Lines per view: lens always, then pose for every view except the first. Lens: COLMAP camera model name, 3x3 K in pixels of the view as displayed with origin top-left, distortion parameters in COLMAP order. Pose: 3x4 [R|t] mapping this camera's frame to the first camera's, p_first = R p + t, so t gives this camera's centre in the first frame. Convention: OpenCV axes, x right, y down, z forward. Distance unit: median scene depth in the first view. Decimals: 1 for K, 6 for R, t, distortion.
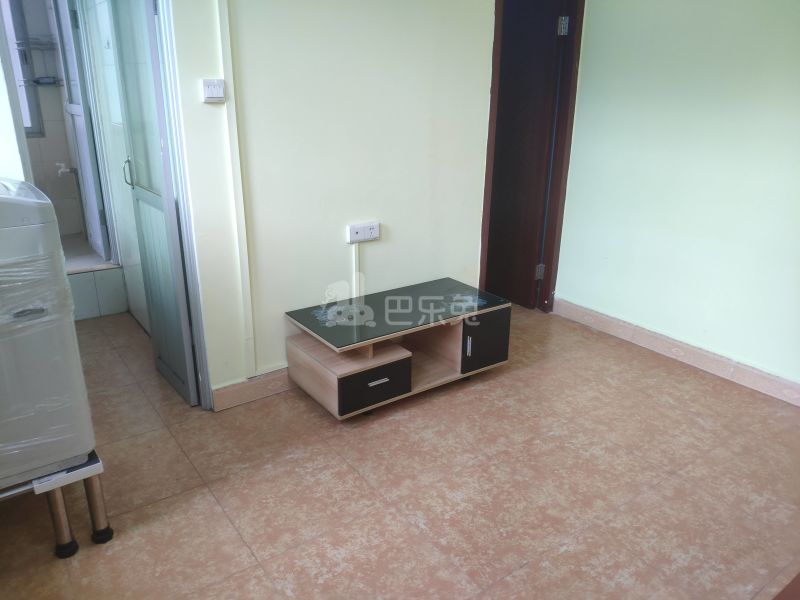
lens RADIAL K [[618.9, 0, 400.0], [0, 618.9, 300.0], [0, 0, 1]] dist [0.106298, -0.194468]
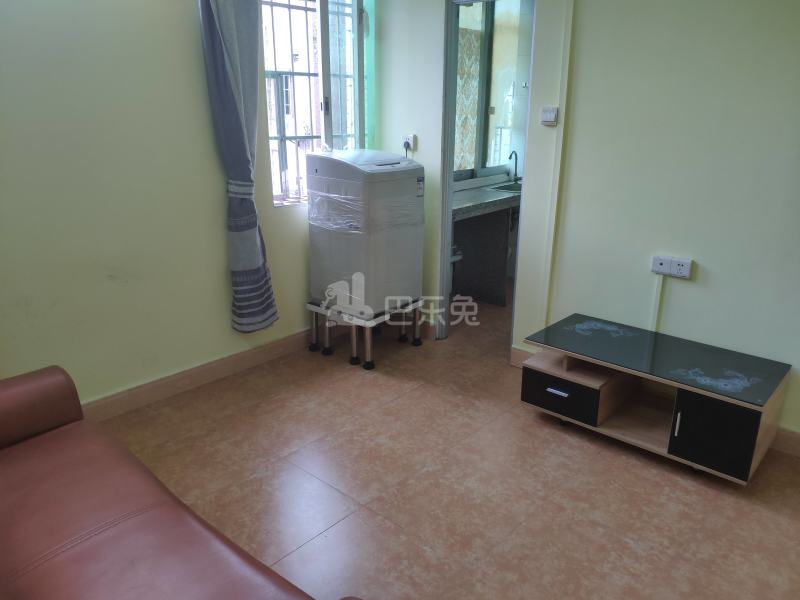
lens RADIAL K [[618.9, 0, 400.0], [0, 618.9, 300.0], [0, 0, 1]] dist [0.106298, -0.194468]
pose [[0.199435, 0.293787, -0.934834, 1.020107], [-0.324202, 0.920056, 0.219978, -0.186548], [0.924726, 0.259204, 0.278737, 0.509158]]
